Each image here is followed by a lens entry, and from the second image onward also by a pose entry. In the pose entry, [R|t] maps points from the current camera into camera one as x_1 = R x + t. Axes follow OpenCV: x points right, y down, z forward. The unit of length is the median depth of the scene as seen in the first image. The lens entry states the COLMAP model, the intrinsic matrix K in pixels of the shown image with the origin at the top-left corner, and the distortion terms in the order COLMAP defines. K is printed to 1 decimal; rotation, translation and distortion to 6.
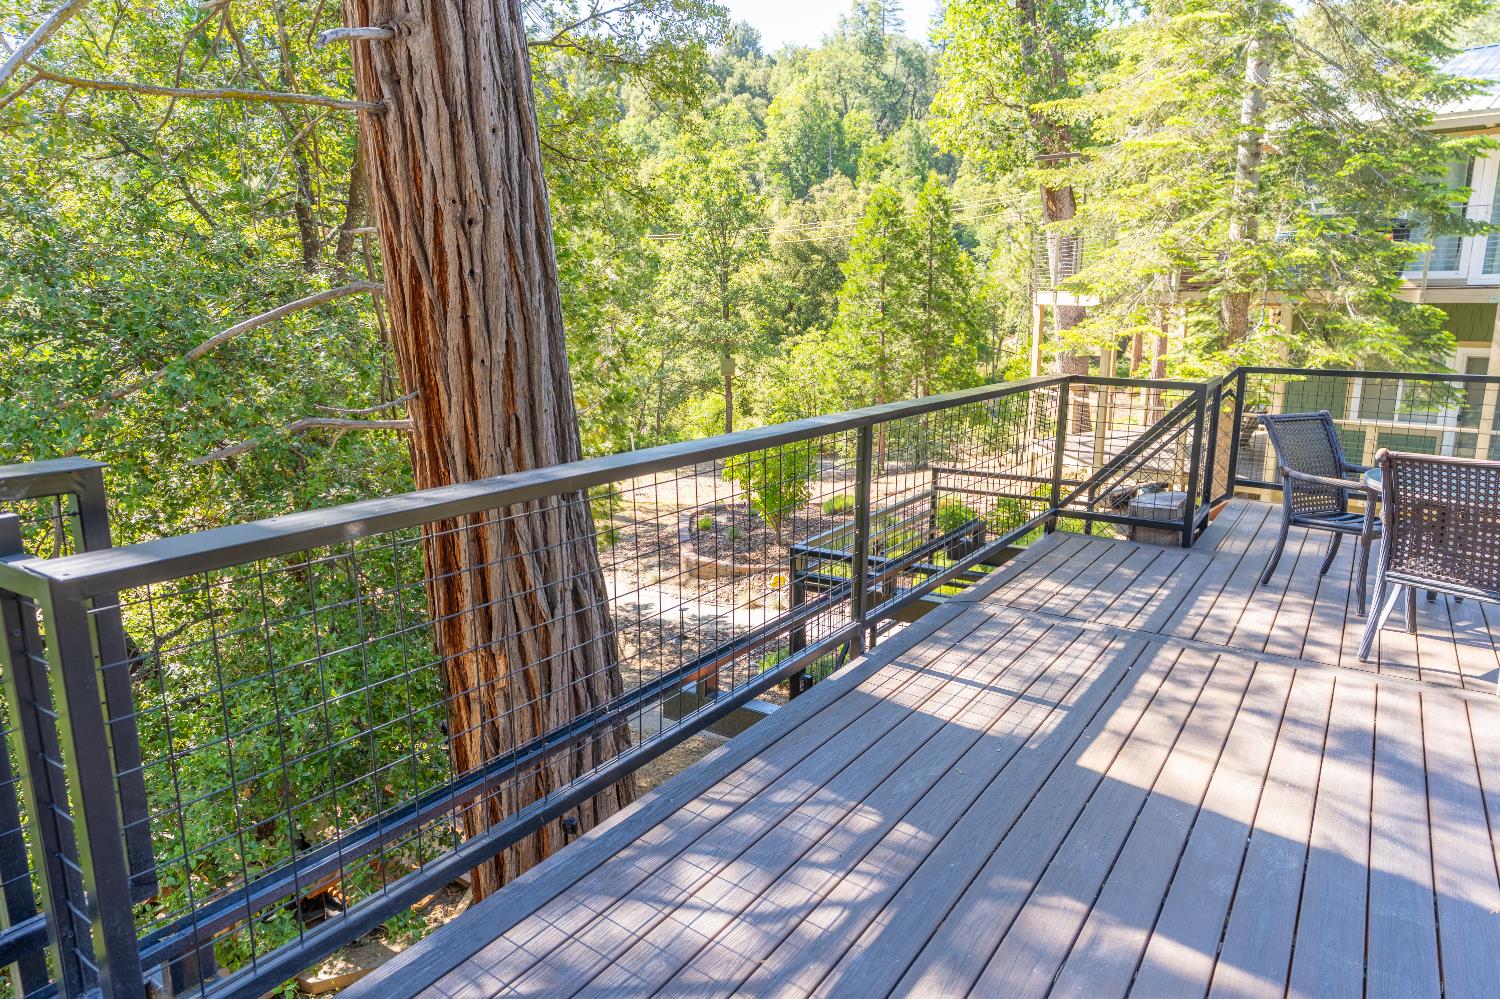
lens RADIAL K [[923.9, 0, 750.1], [0, 923.9, 499.7], [0, 0, 1]] dist [-0.002278, -0.000140]
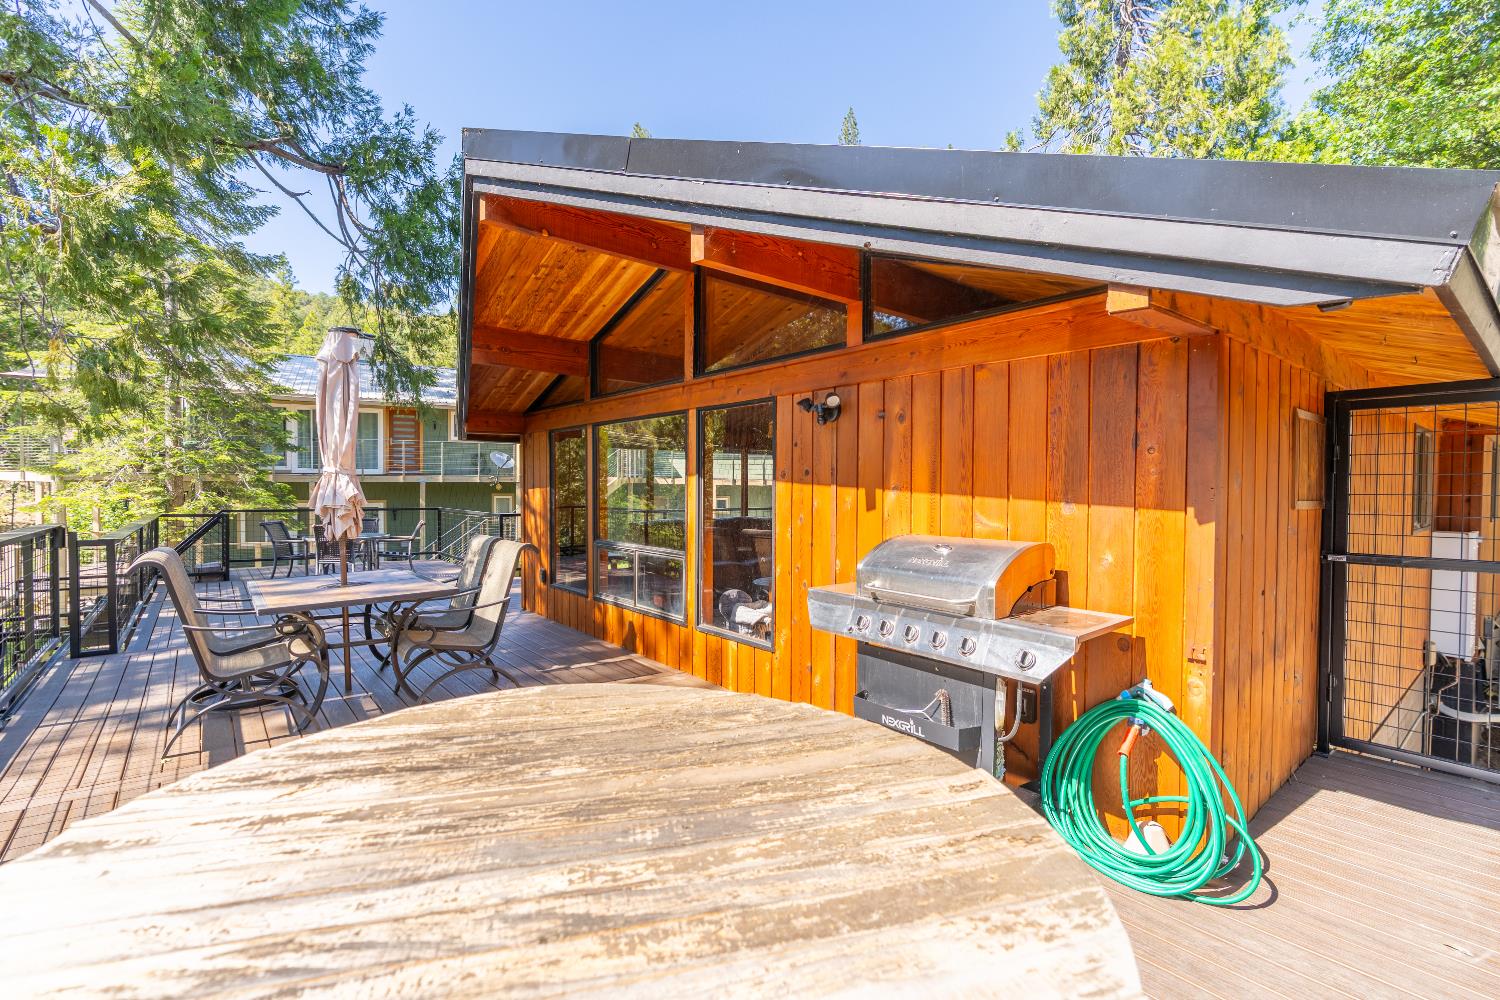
lens RADIAL K [[683.1, 0, 748.5], [0, 683.1, 495.4], [0, 0, 1]] dist [0.000096, -0.000138]
pose [[0.295814, -0.011886, 0.955172, -0.470943], [0.185657, 0.981571, -0.045283, 0.093008], [-0.937030, 0.190729, 0.292569, -0.486651]]
